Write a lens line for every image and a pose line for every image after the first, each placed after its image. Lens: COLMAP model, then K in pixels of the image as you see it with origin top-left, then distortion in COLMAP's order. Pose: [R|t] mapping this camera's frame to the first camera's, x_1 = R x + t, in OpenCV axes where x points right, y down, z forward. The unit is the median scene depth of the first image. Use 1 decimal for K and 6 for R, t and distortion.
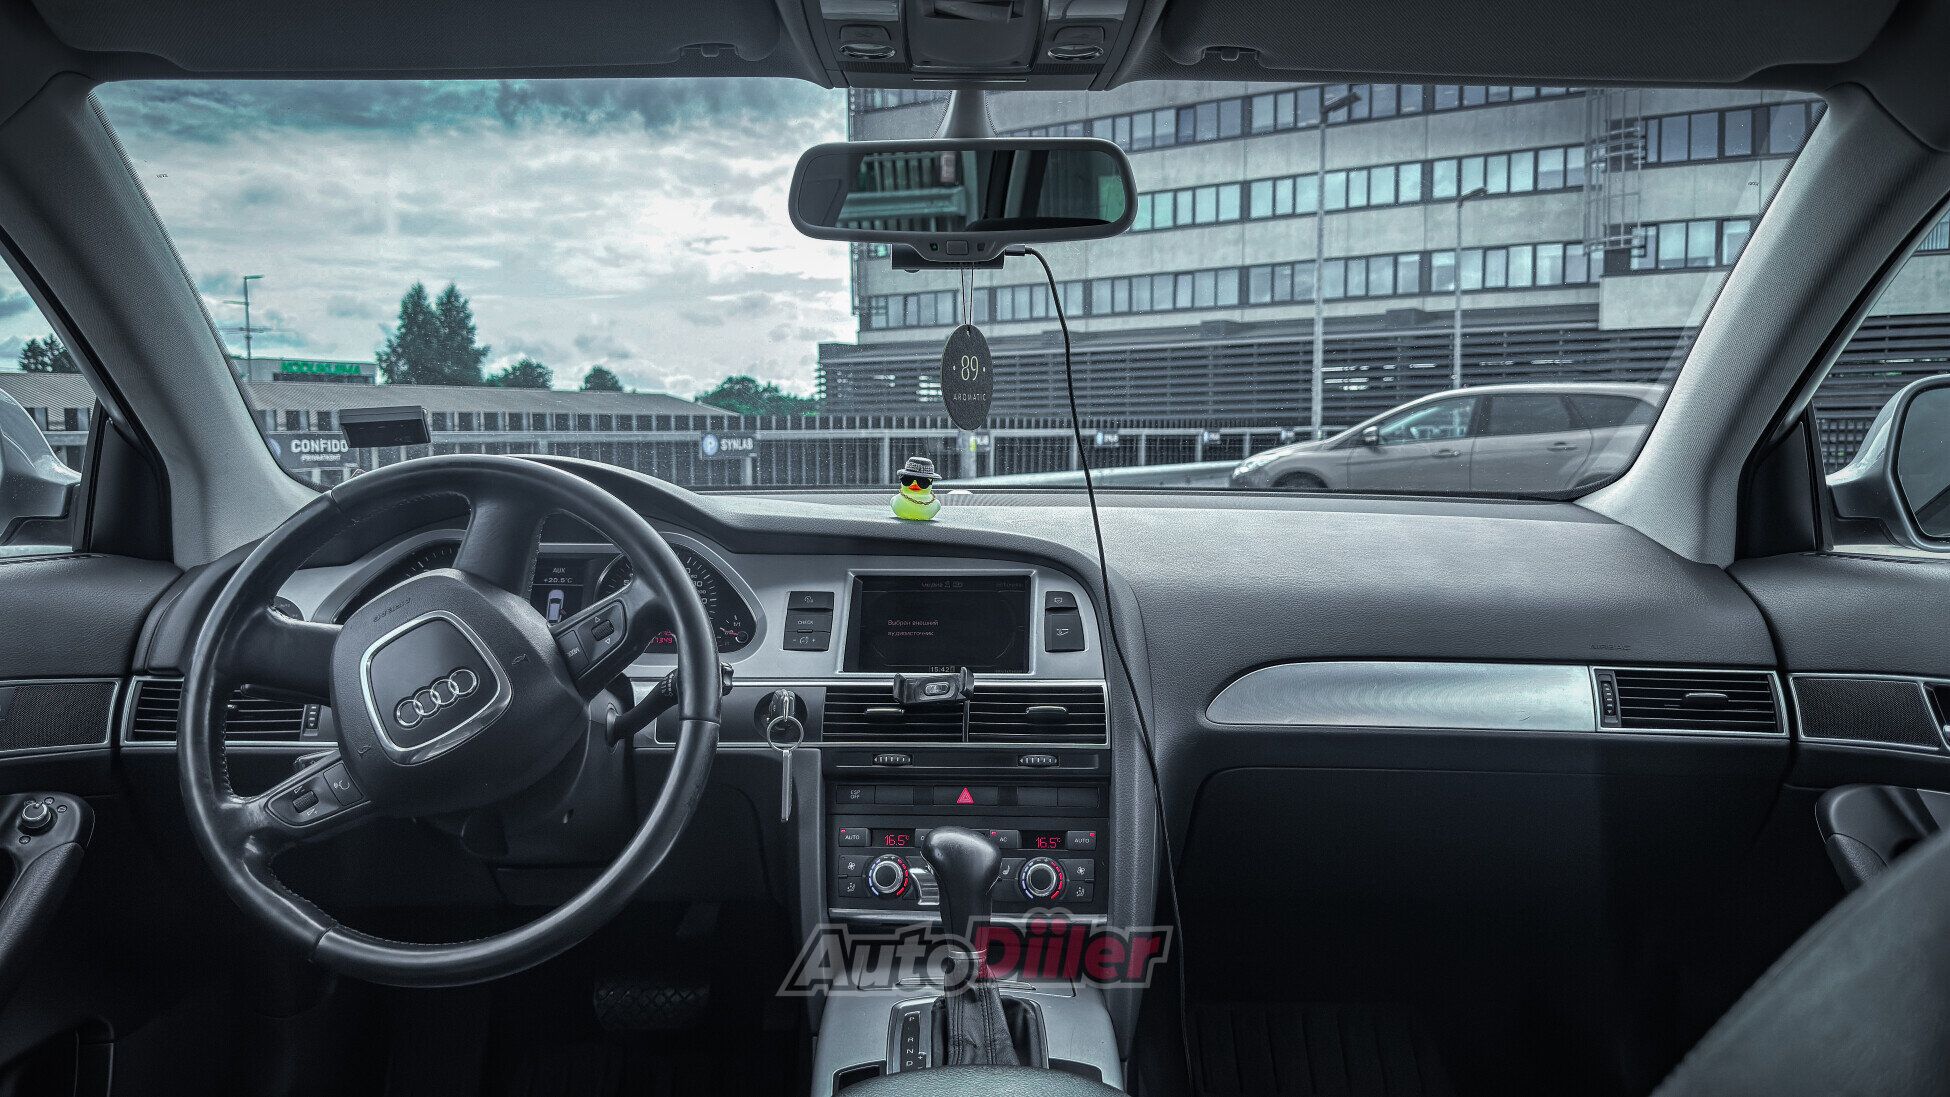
lens RADIAL K [[1413.7, 0, 971.8], [0, 1413.7, 553.9], [0, 0, 1]] dist [0.047635, 0.002058]
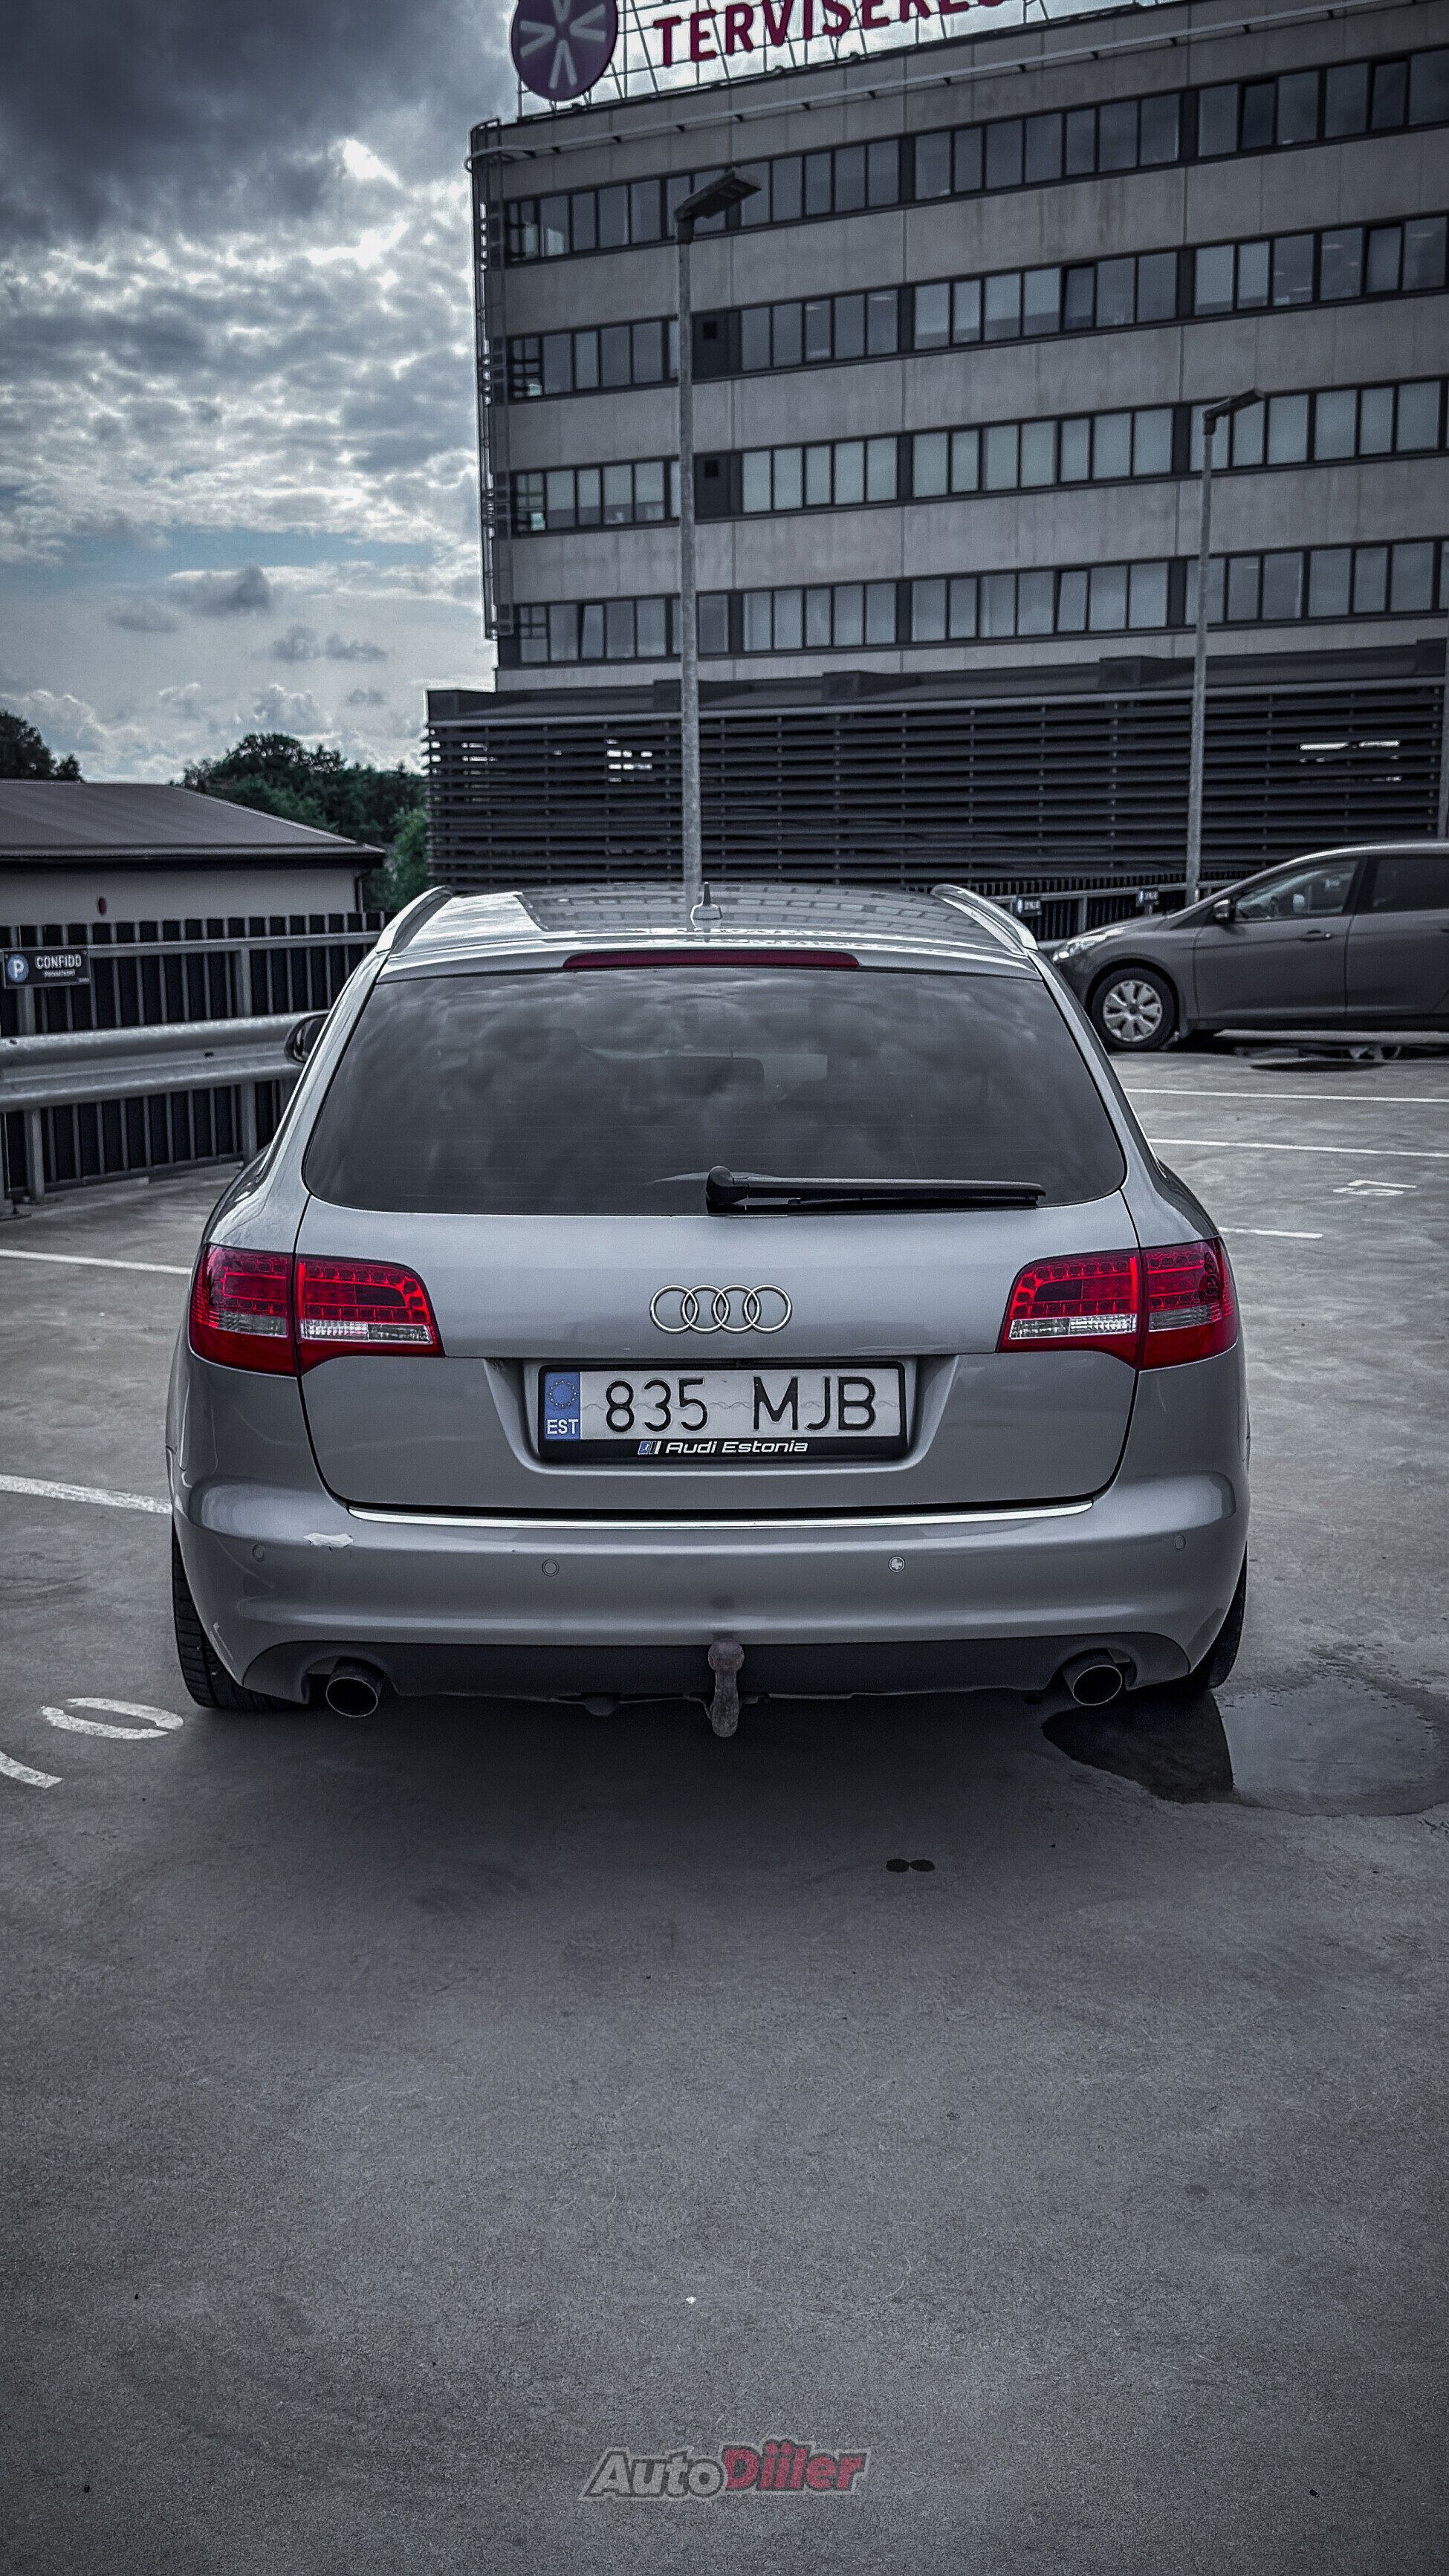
lens RADIAL K [[2831.0, 0, 741.0], [0, 2831.0, 1305.8], [0, 0, 1]] dist [0.146031, 0.000000]
pose [[0.999908, -0.001159, 0.013483, 0.000981], [0.000022, 0.996463, 0.084033, -0.000395], [-0.013533, -0.084025, 0.996372, -0.169578]]
